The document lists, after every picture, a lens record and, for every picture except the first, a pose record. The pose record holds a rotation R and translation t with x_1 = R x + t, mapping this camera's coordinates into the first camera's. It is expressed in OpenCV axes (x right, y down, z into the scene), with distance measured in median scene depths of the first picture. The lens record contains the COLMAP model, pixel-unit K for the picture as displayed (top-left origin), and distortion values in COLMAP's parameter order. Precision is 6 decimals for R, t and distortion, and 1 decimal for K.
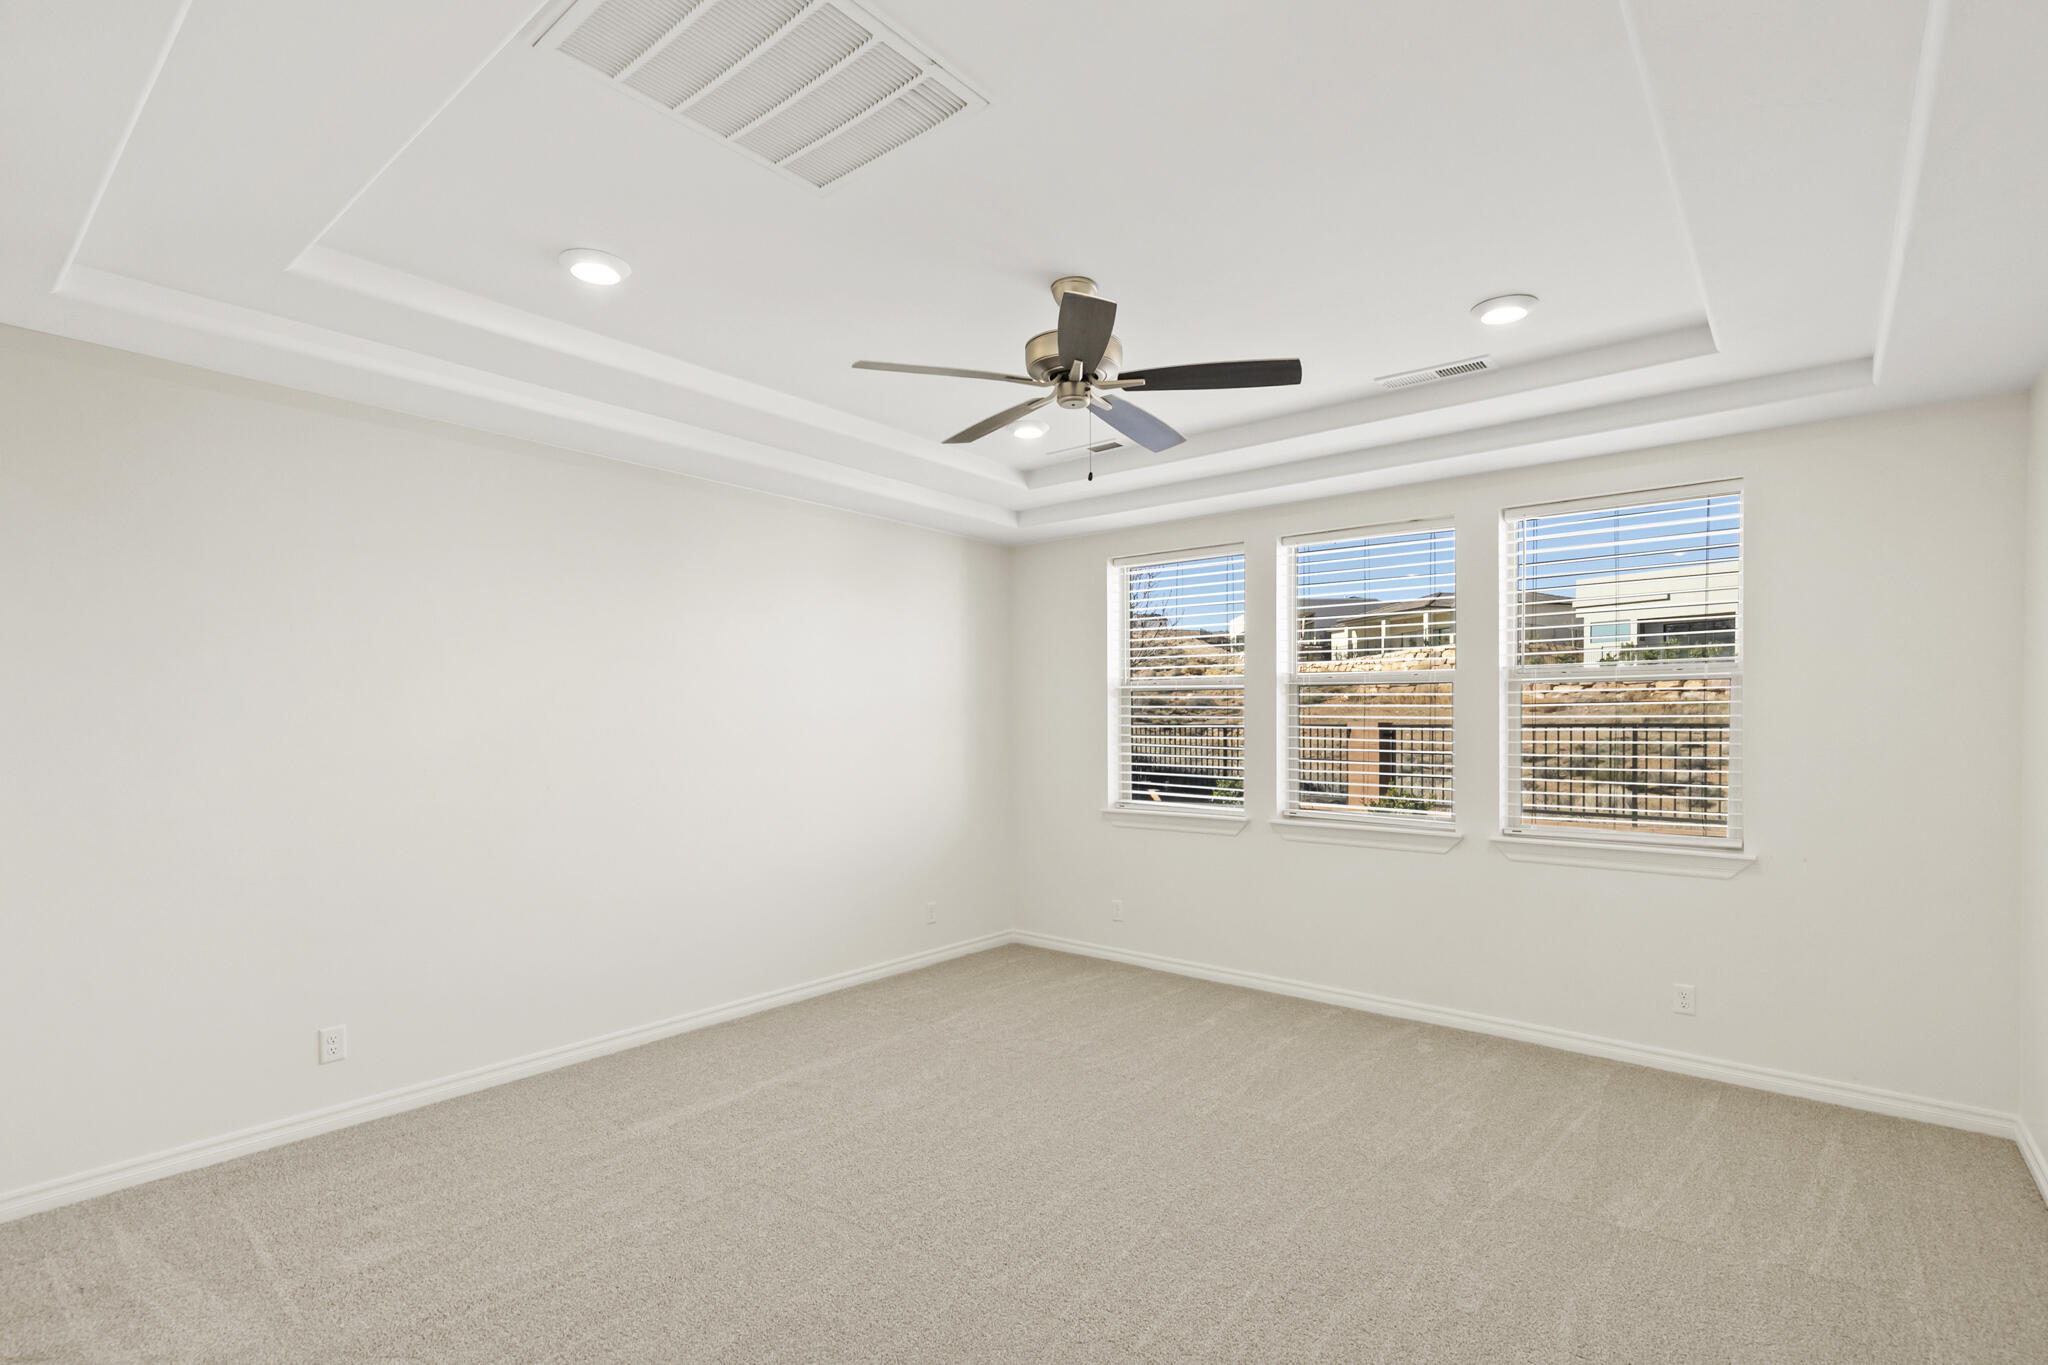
lens RADIAL K [[954.8, 0, 1025.3], [0, 954.8, 727.3], [0, 0, 1]] dist [0.006405, -0.000362]
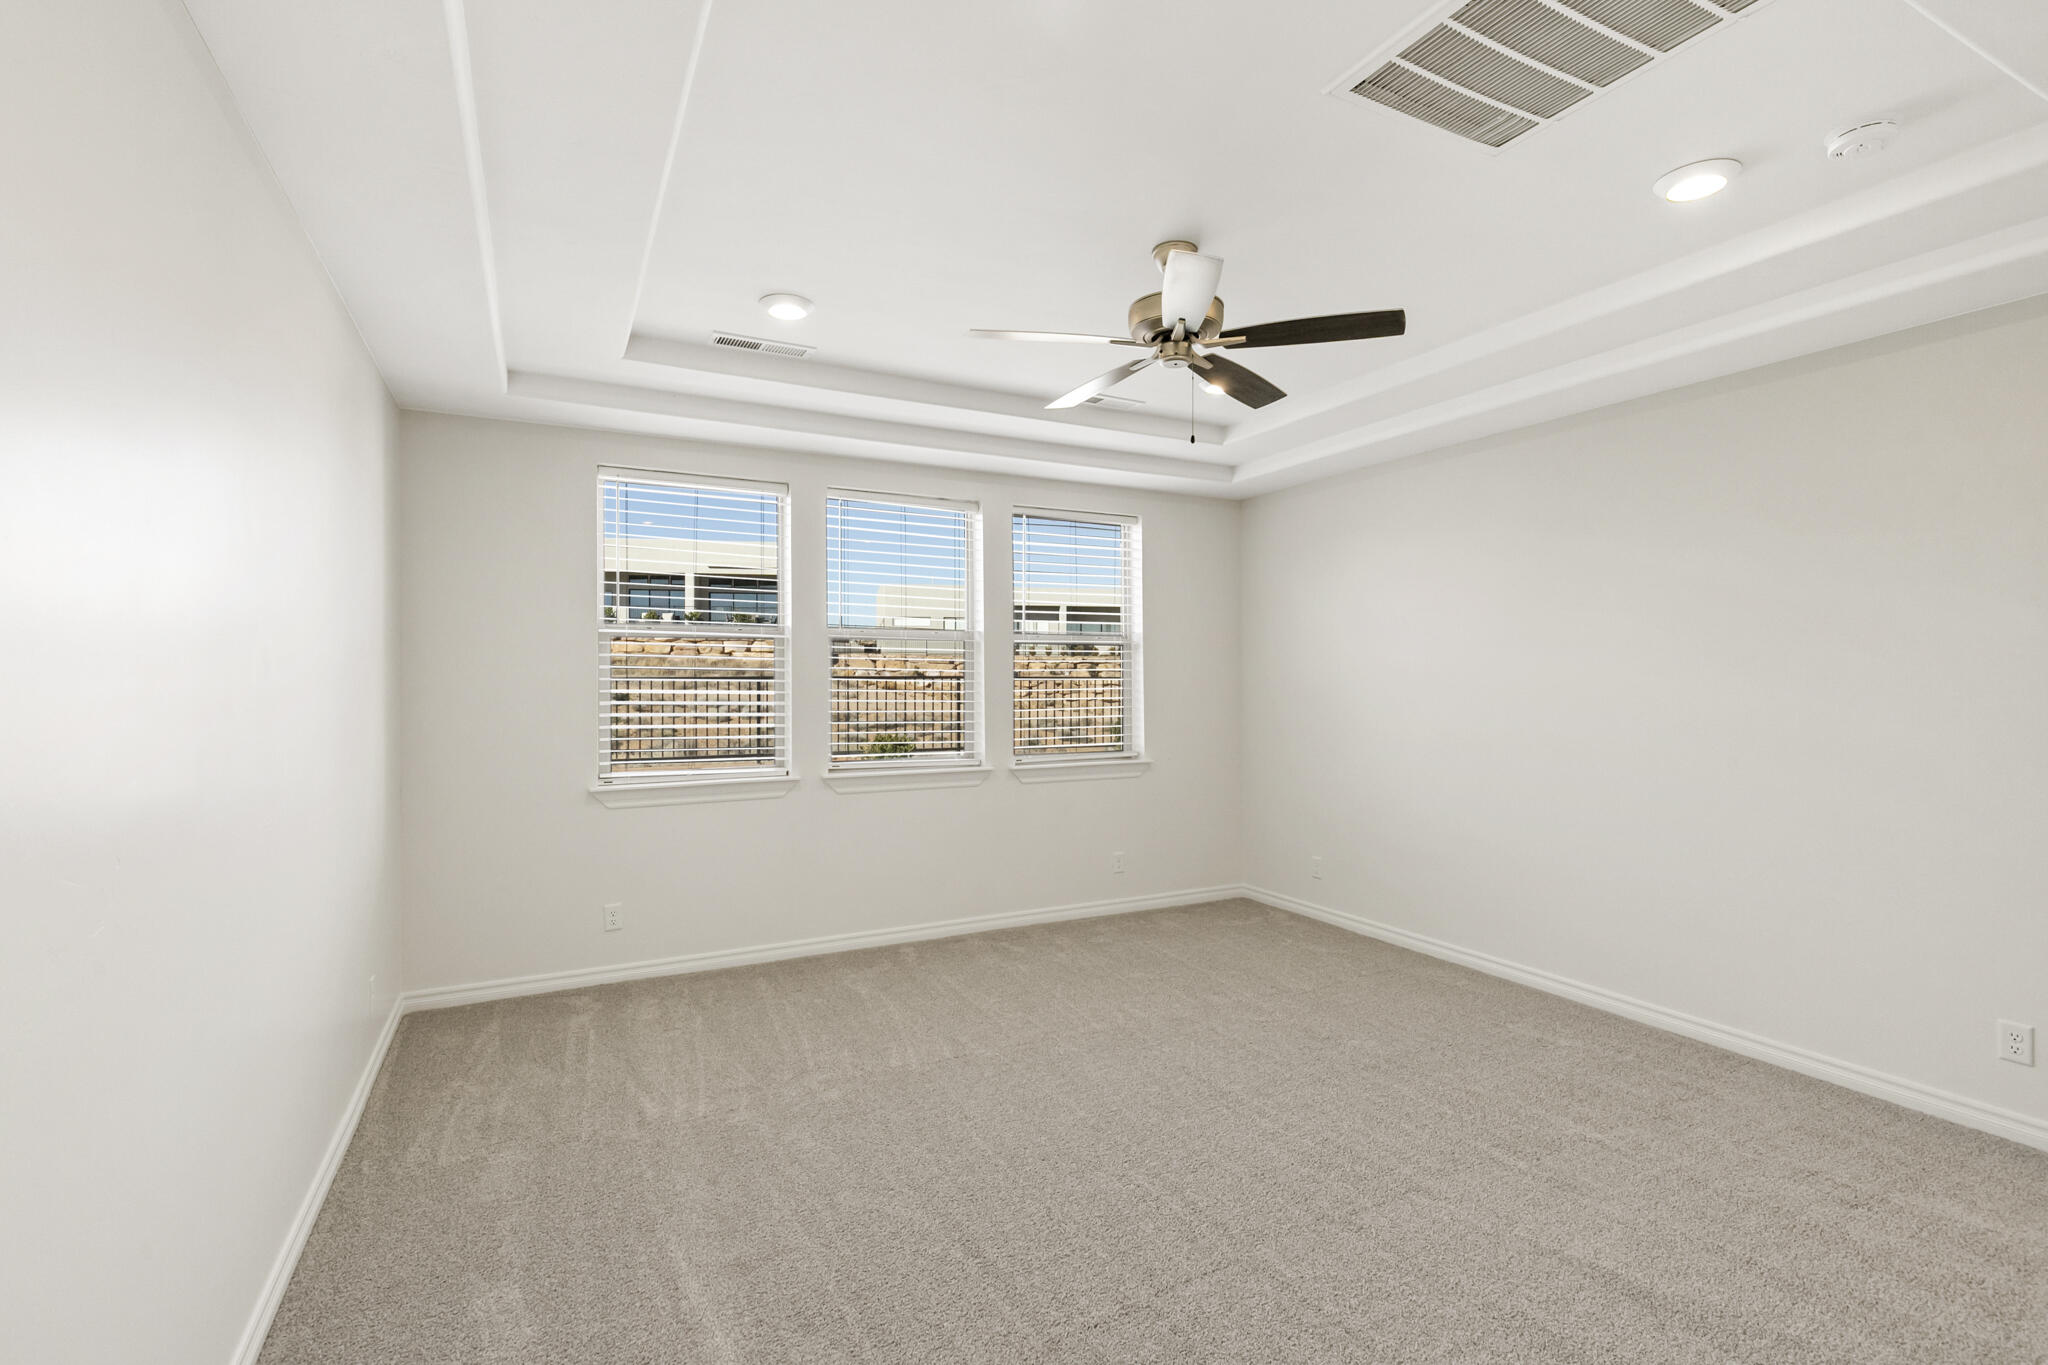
lens RADIAL K [[947.2, 0, 982.8], [0, 947.2, 676.9], [0, 0, 1]] dist [-0.000925, -0.000705]
pose [[0.394744, -0.003156, 0.918786, -0.588392], [0.005731, 0.999983, 0.000972, -0.004732], [-0.918773, 0.004882, 0.394755, 0.490957]]
